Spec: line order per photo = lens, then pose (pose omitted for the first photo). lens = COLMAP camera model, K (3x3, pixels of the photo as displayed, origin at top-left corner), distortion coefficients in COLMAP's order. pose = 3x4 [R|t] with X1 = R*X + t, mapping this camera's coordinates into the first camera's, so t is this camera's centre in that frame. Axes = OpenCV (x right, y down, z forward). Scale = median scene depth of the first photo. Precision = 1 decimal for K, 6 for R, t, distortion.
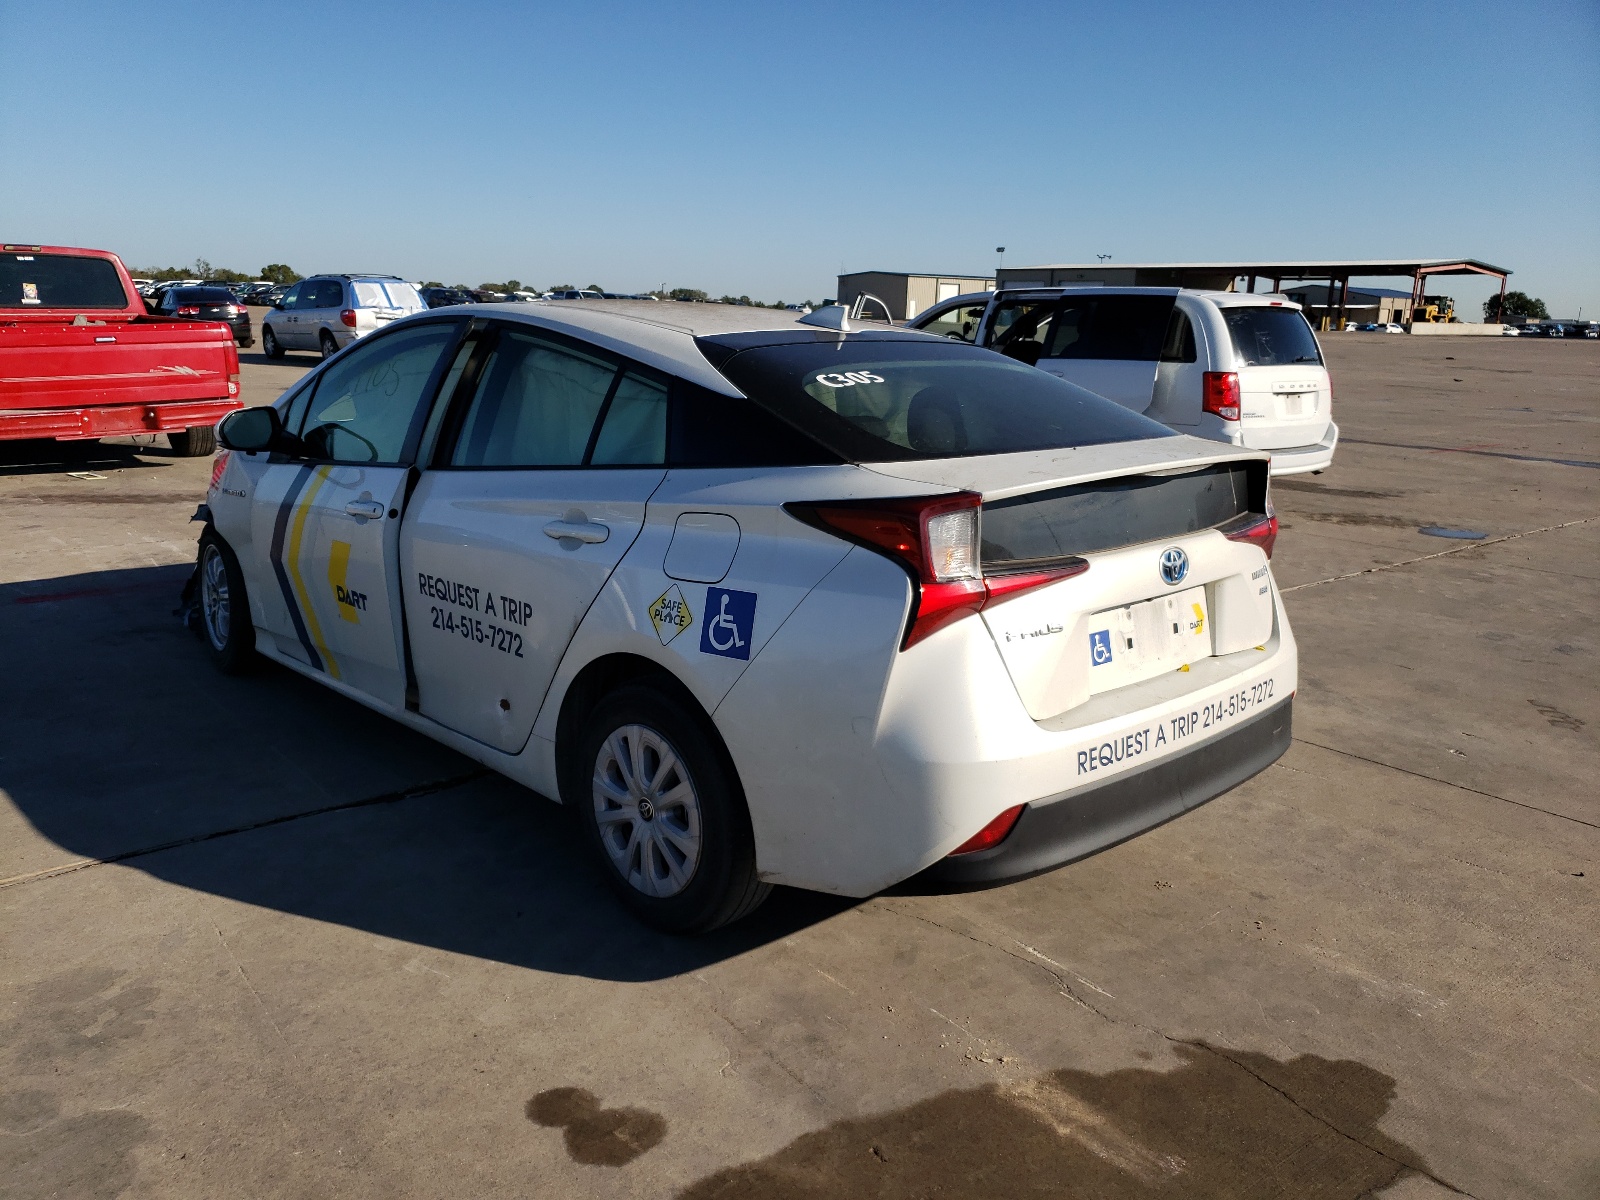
lens RADIAL K [[1221.1, 0, 773.6], [0, 1221.1, 601.3], [0, 0, 1]] dist [-0.045442, 0.109770]
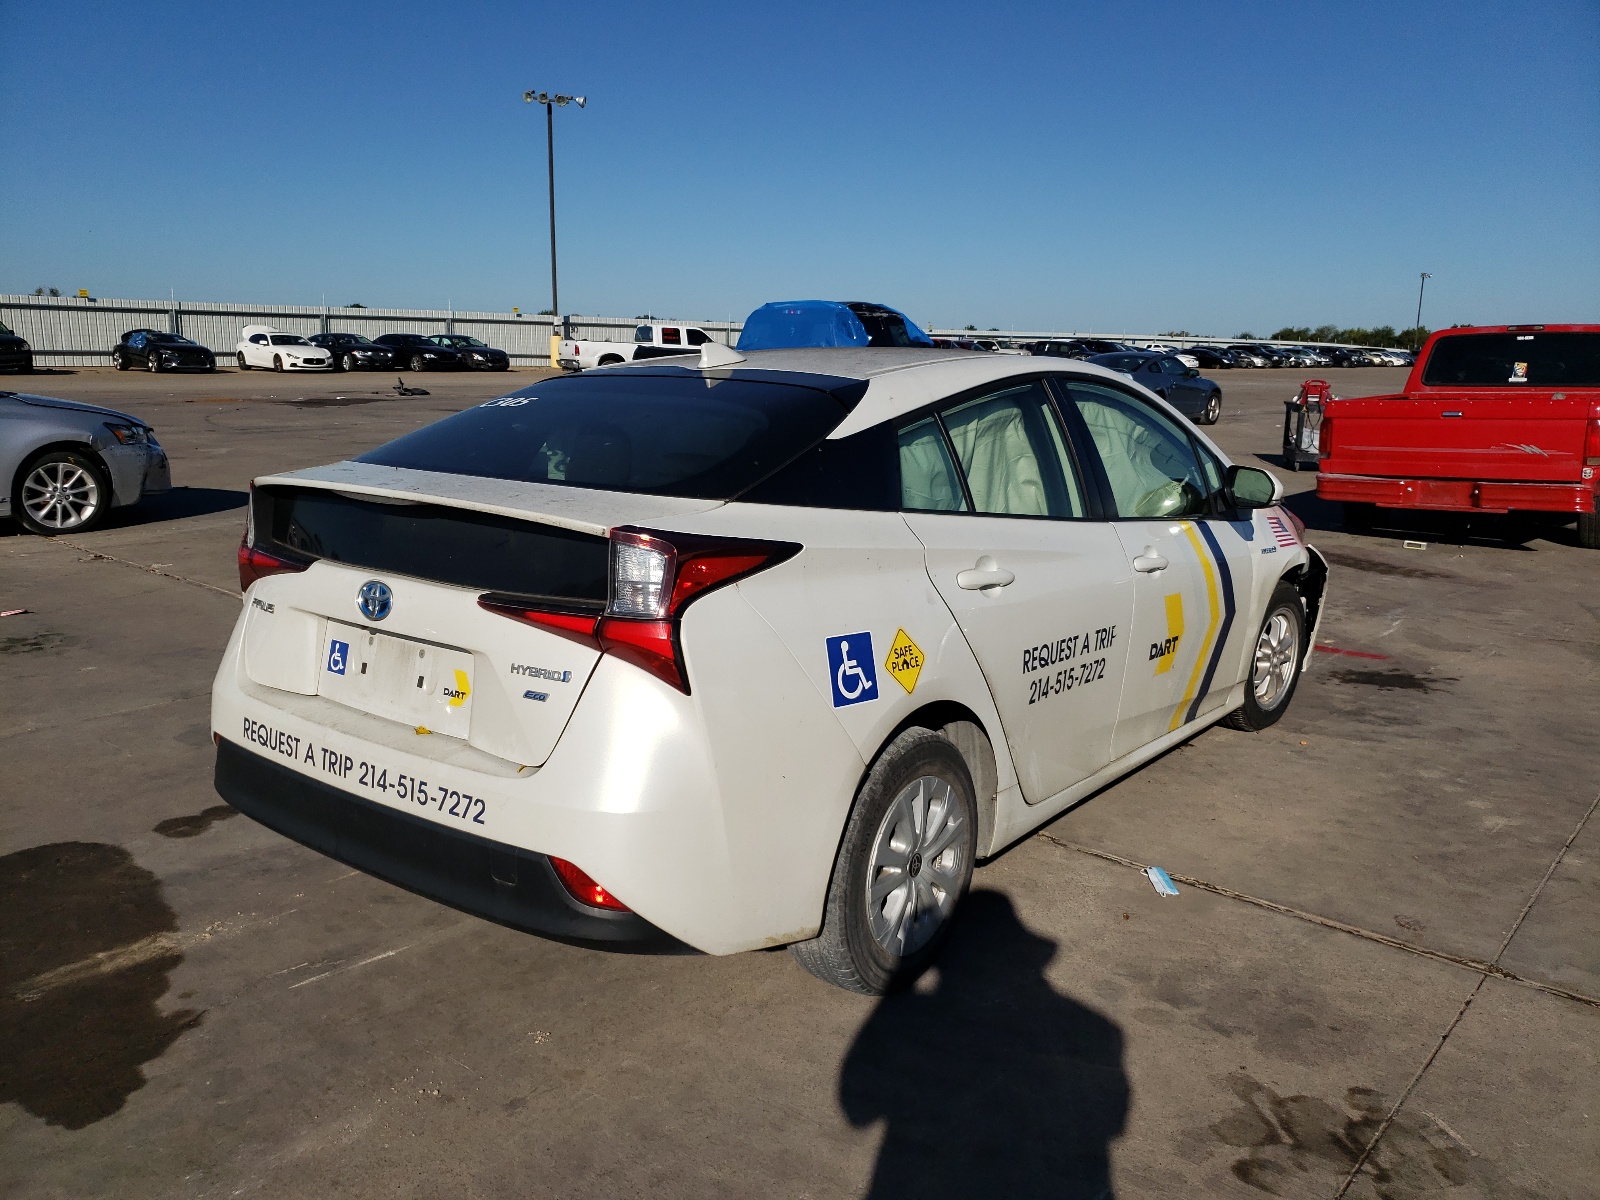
lens RADIAL K [[1221.1, 0, 773.6], [0, 1221.1, 601.3], [0, 0, 1]] dist [-0.045442, 0.109770]
pose [[0.186905, 0.176325, -0.966424, 1.292827], [-0.246033, 0.960810, 0.127718, -0.223408], [0.951070, 0.213901, 0.222962, 1.083998]]
